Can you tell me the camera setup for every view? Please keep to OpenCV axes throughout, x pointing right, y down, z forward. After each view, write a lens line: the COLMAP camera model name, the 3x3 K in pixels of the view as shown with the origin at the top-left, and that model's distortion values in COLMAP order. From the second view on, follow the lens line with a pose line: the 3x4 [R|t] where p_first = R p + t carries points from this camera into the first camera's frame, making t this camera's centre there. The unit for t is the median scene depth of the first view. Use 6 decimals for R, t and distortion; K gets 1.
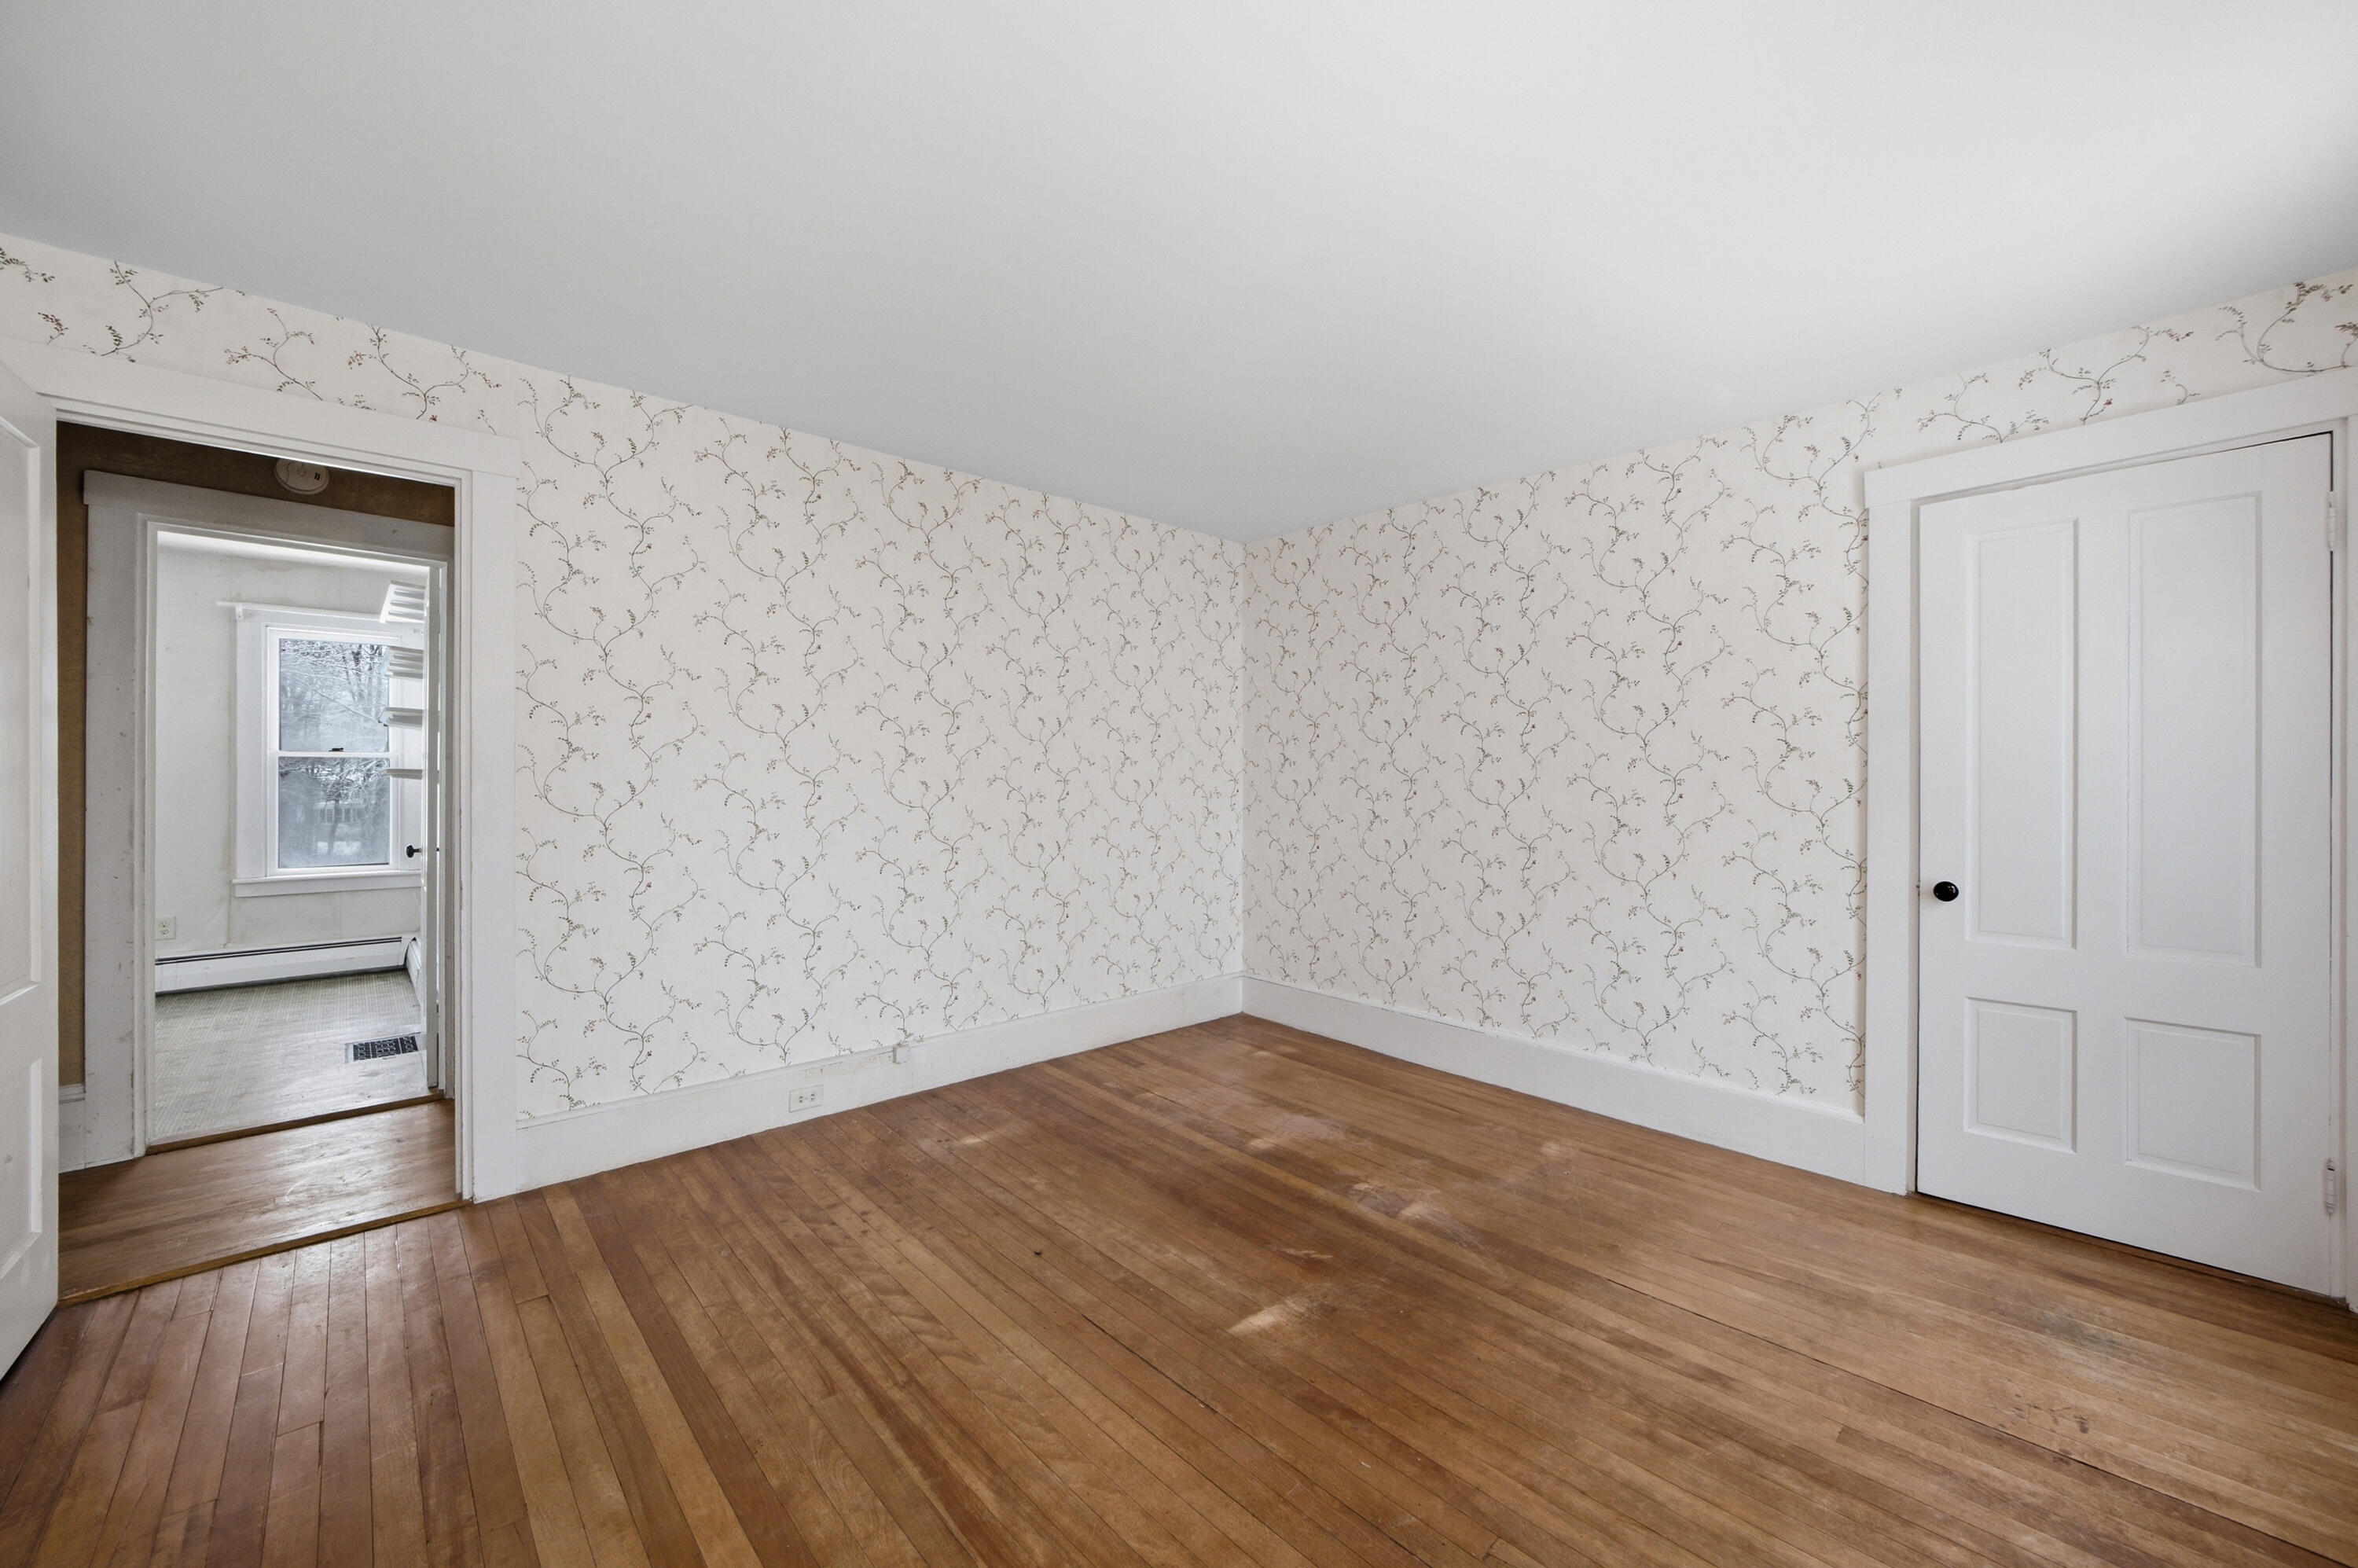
lens RADIAL K [[902.8, 0, 1172.1], [0, 902.8, 777.1], [0, 0, 1]] dist [0.002228, 0.000157]
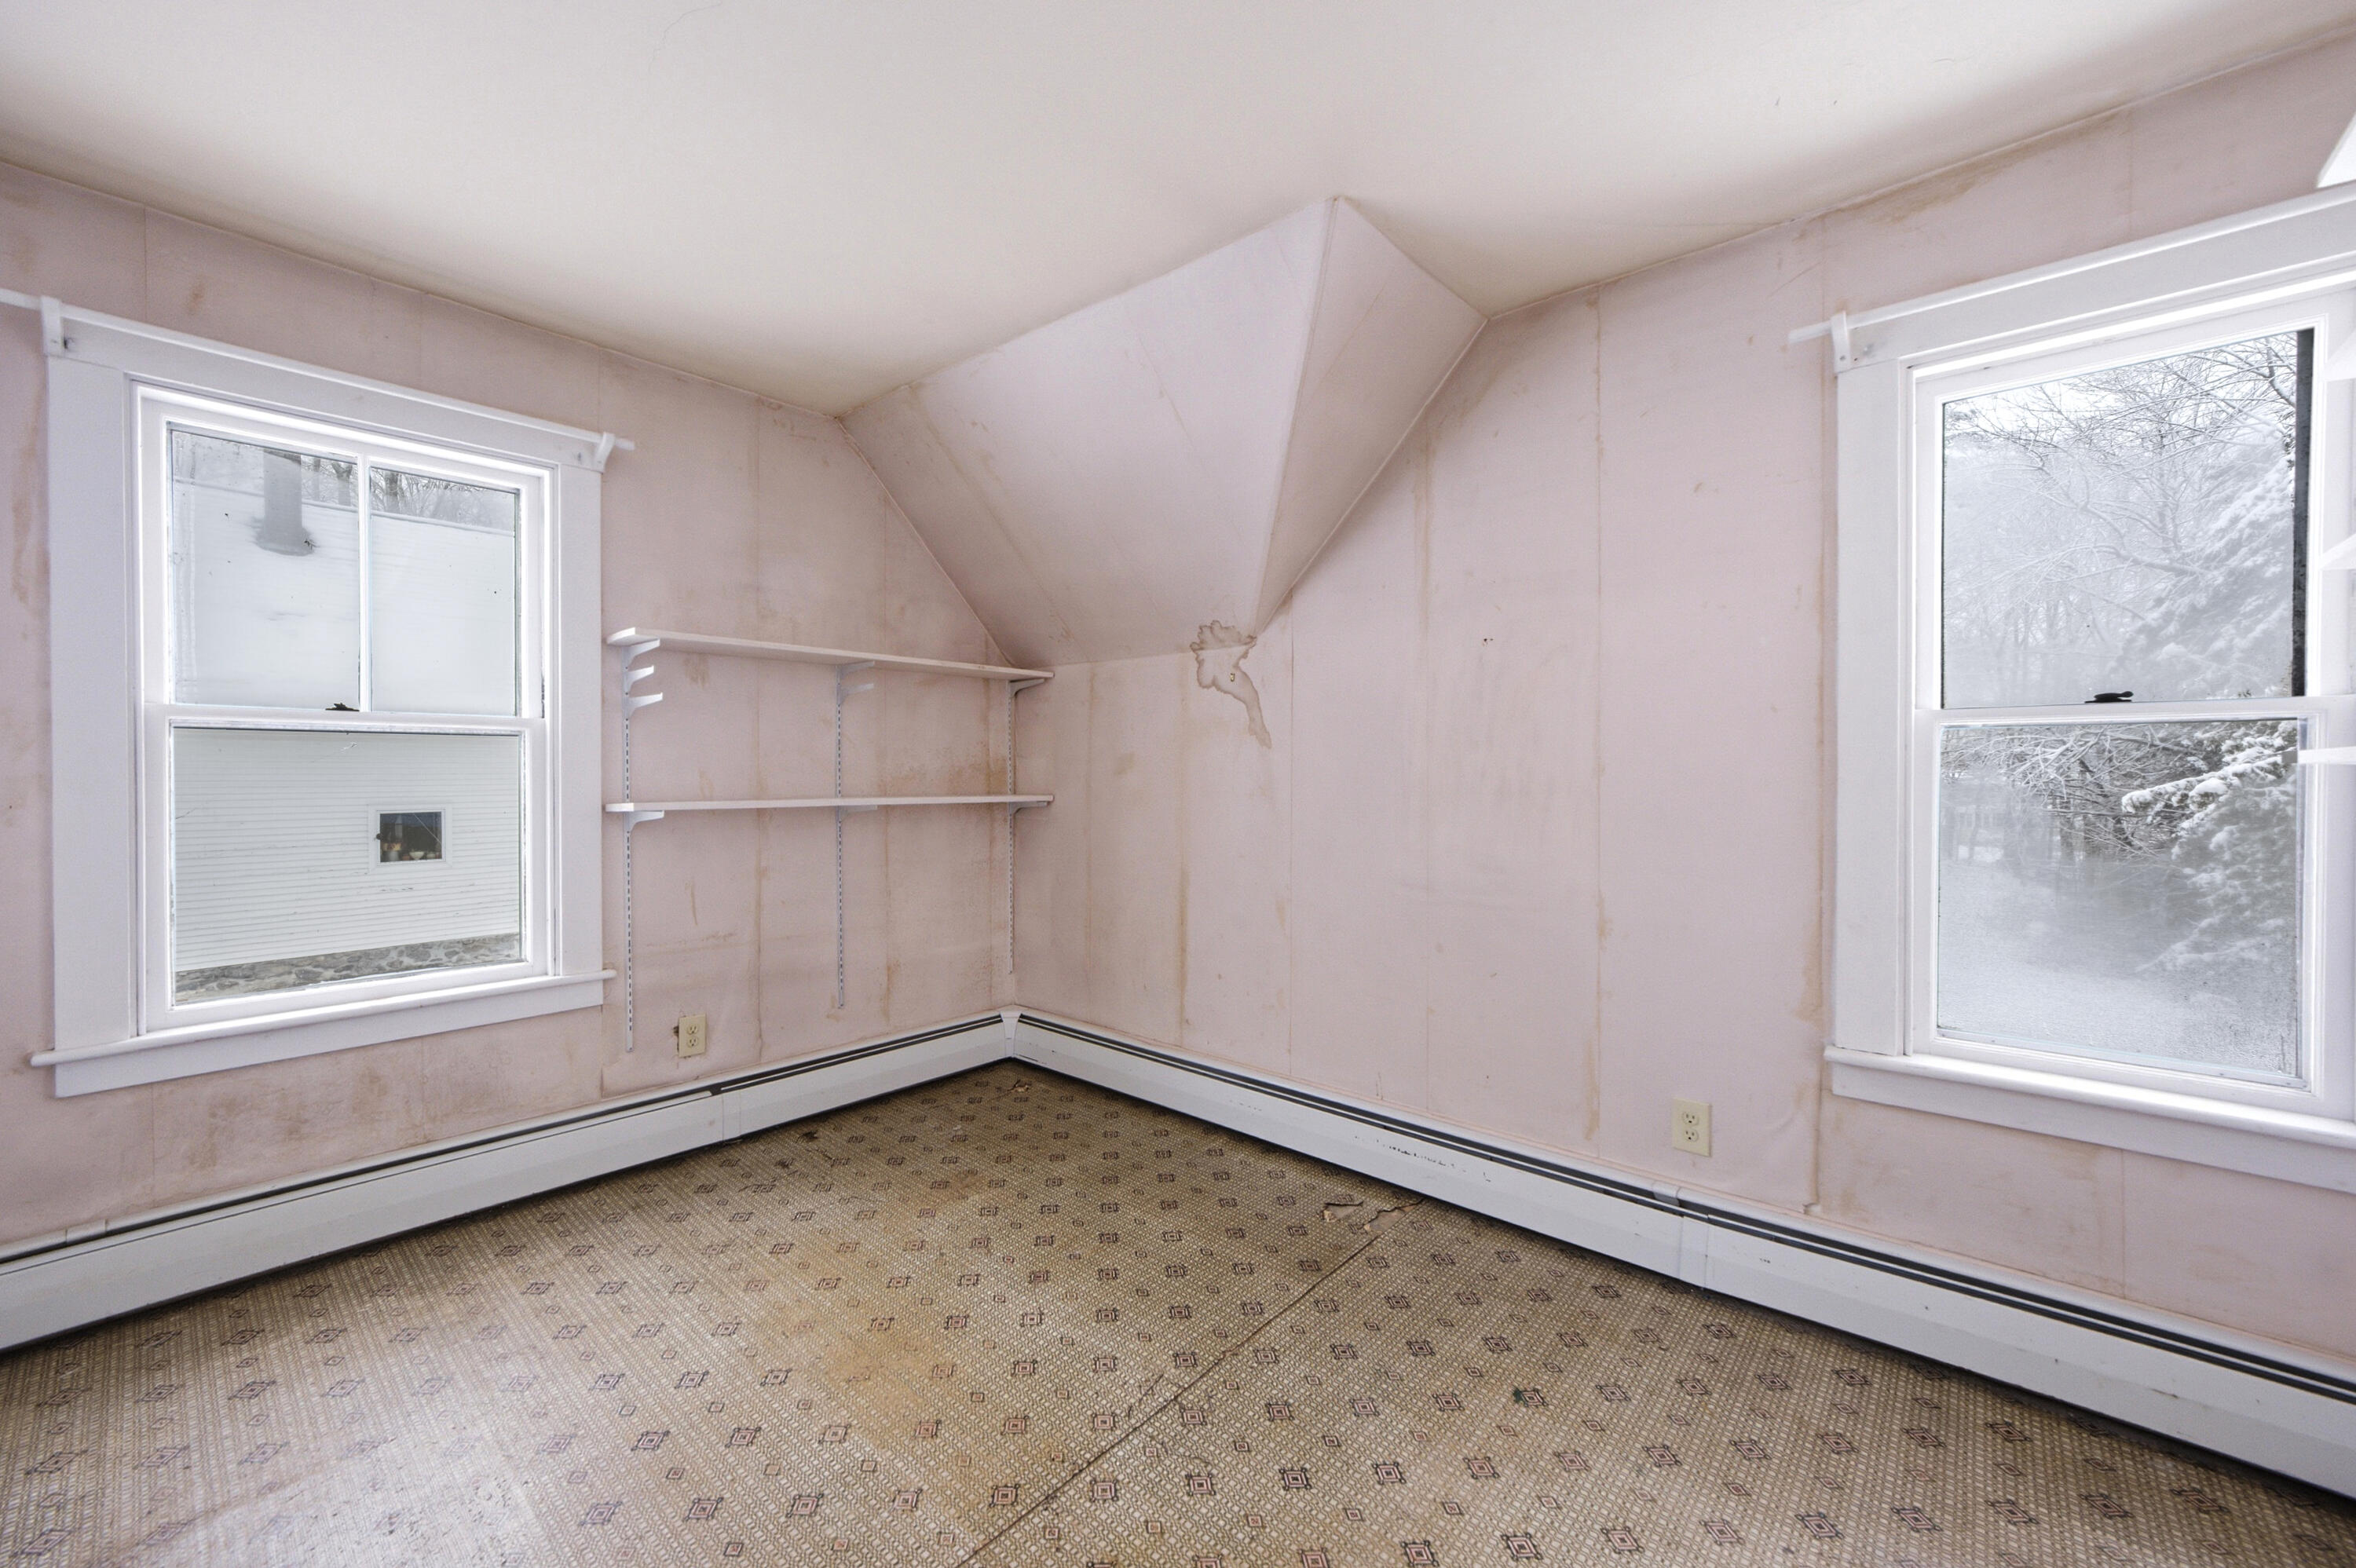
lens RADIAL K [[902.0, 0, 1181.9], [0, 902.0, 786.4], [0, 0, 1]] dist [0.002228, 0.000157]
pose [[0.106729, 0.005020, -0.994275, -0.682204], [0.003663, 0.999978, 0.005442, -0.000670], [0.994281, -0.004223, 0.106708, 0.683151]]
